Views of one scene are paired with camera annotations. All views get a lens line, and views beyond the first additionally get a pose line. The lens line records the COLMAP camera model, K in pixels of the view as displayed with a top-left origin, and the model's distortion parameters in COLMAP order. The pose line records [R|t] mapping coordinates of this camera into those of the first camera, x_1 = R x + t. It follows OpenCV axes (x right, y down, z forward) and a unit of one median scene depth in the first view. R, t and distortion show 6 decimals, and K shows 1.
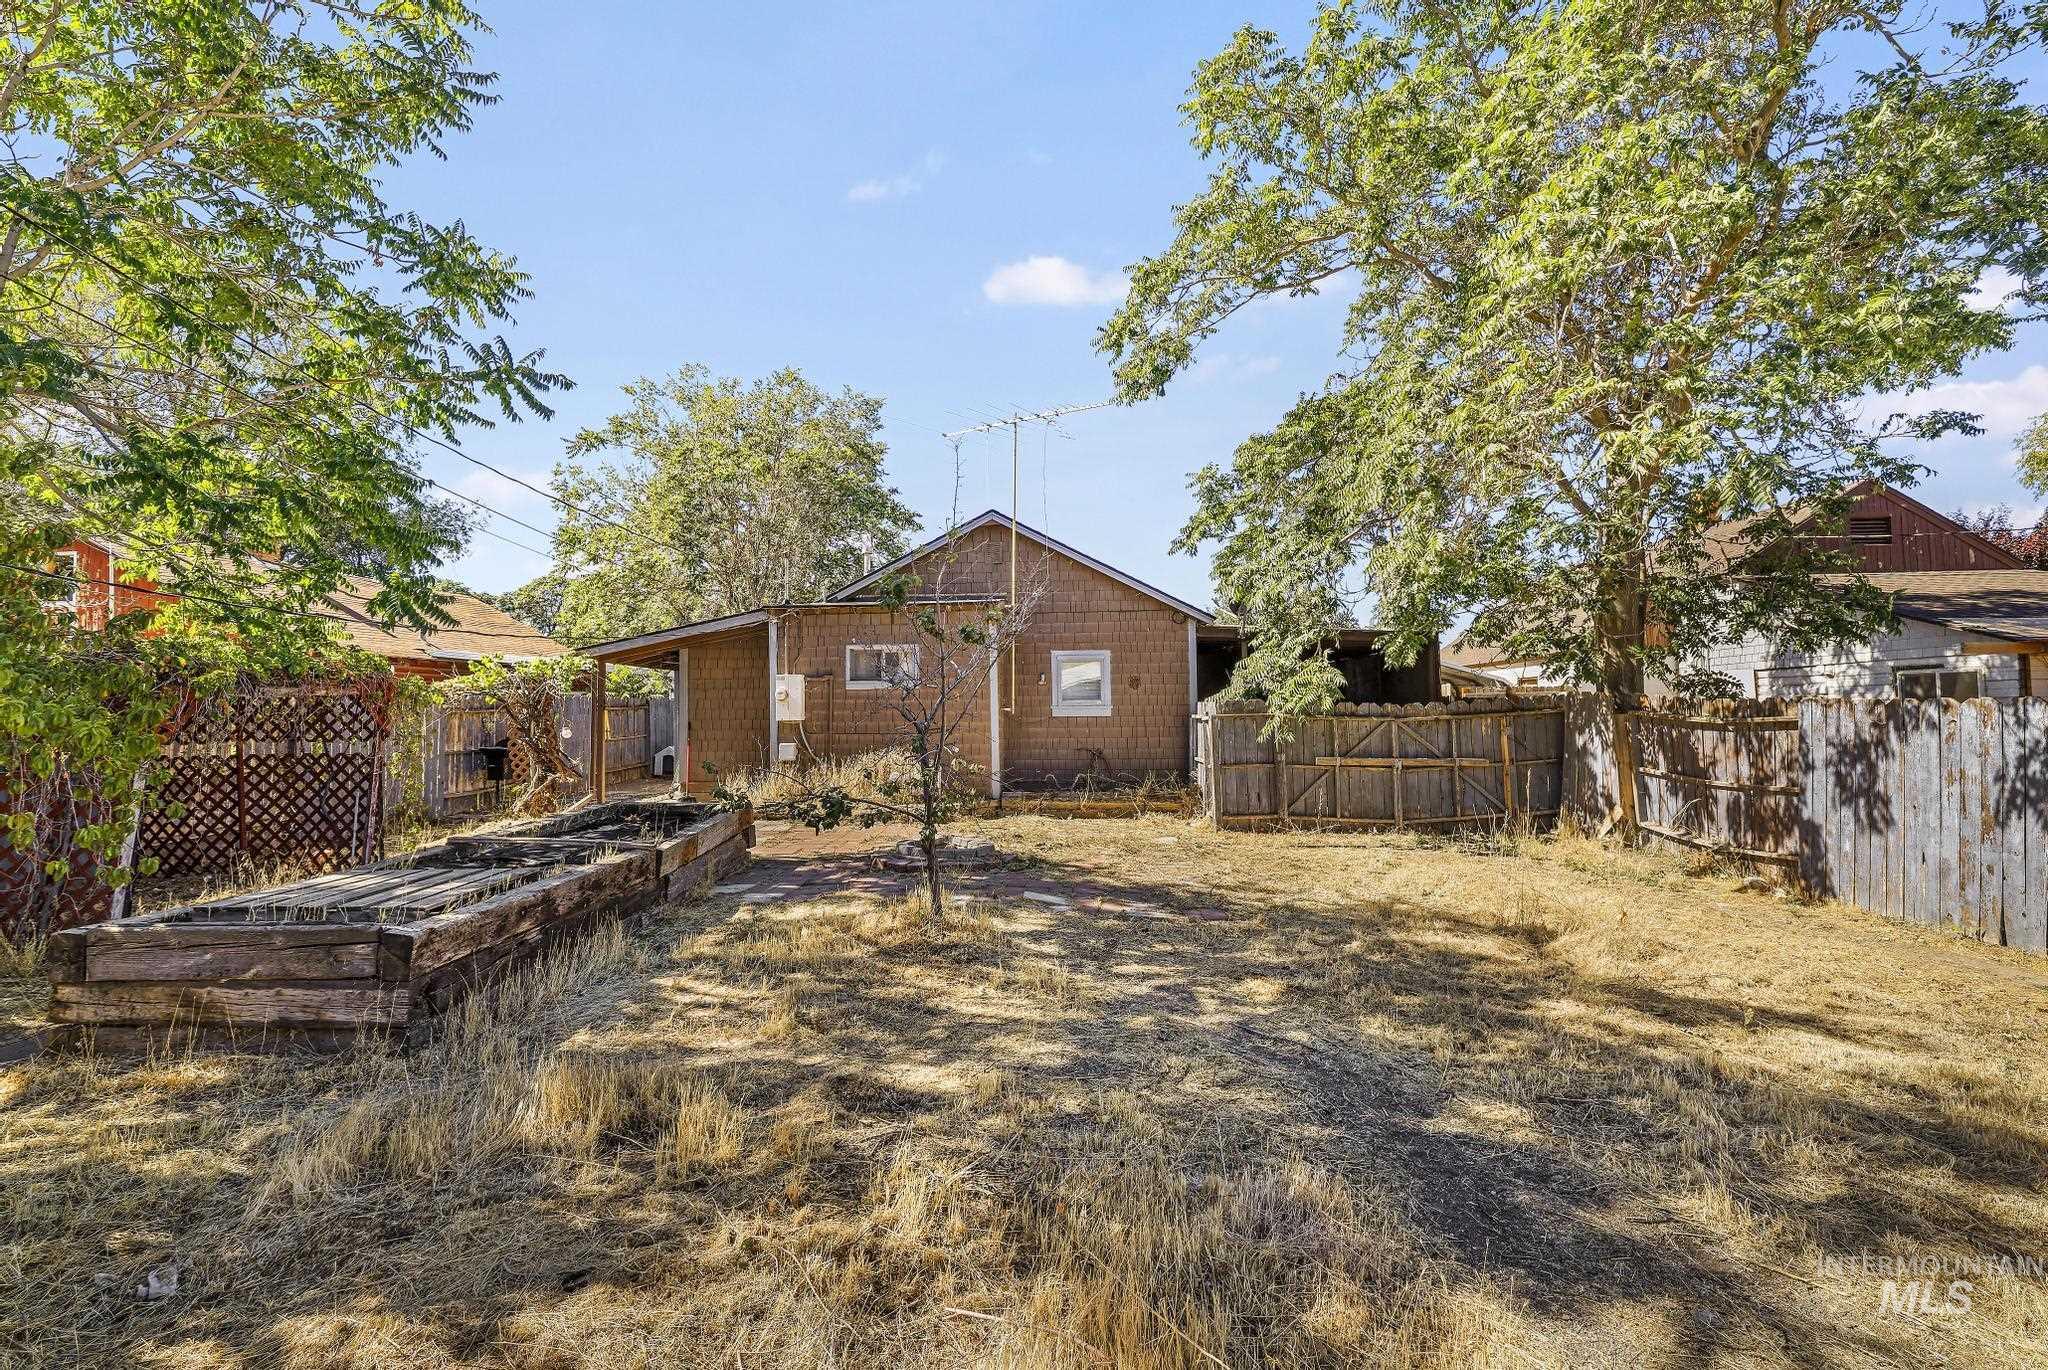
lens RADIAL K [[902.0, 0, 1045.0], [0, 902.0, 691.3], [0, 0, 1]] dist [-0.002950, 0.000174]
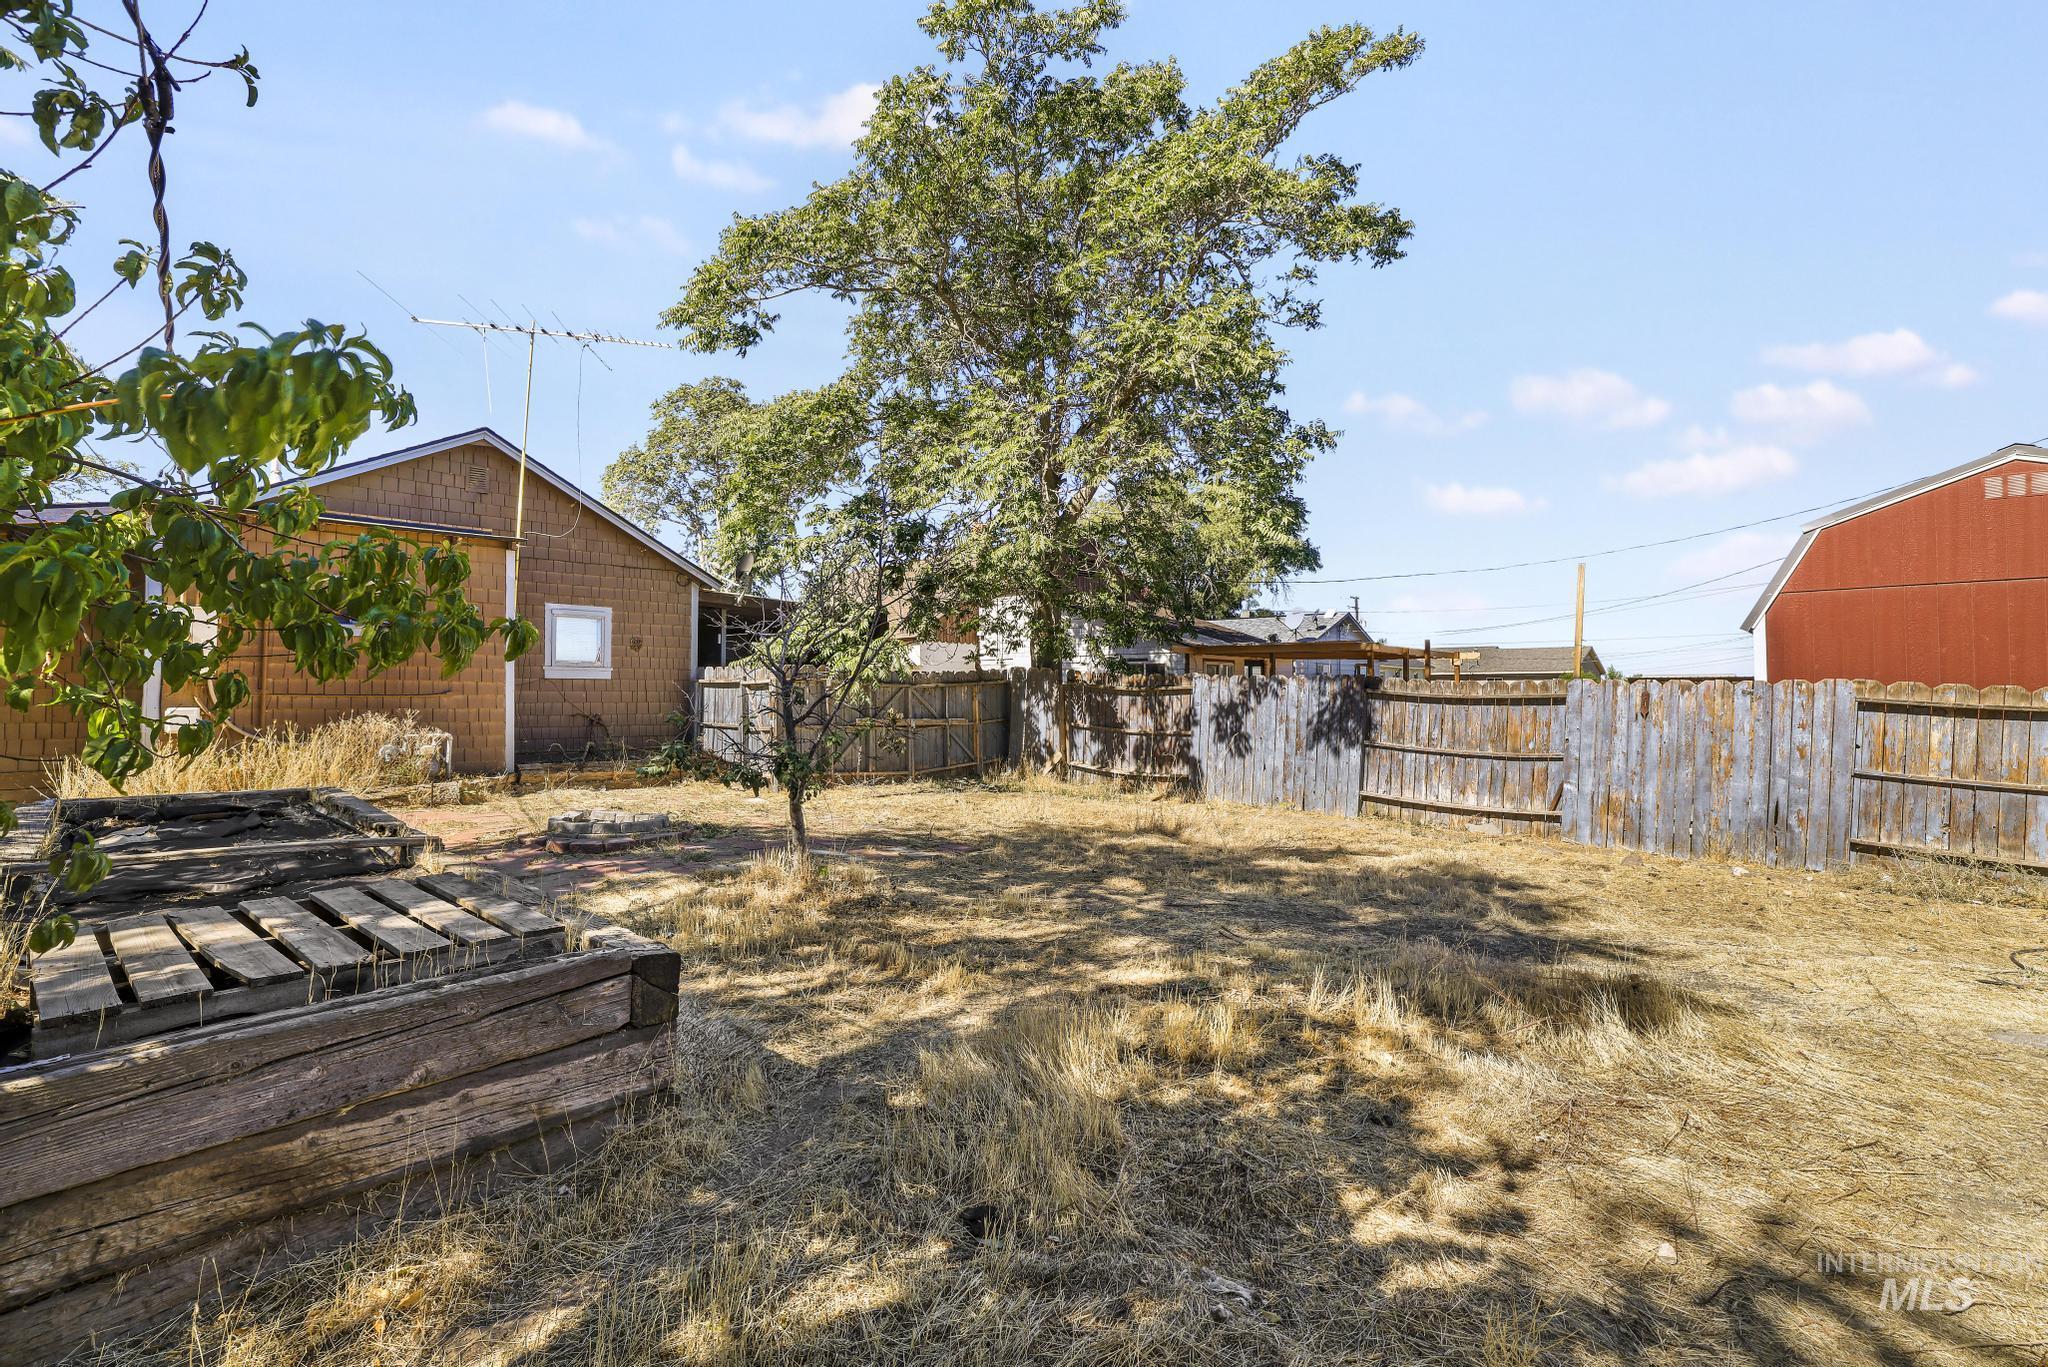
lens RADIAL K [[867.9, 0, 988.4], [0, 867.9, 684.6], [0, 0, 1]] dist [-0.001690, 0.000021]
pose [[0.666750, 0.024360, 0.744883, -0.691050], [-0.037322, 0.999303, 0.000727, 0.037569], [-0.744346, -0.028286, 0.667195, 0.254414]]
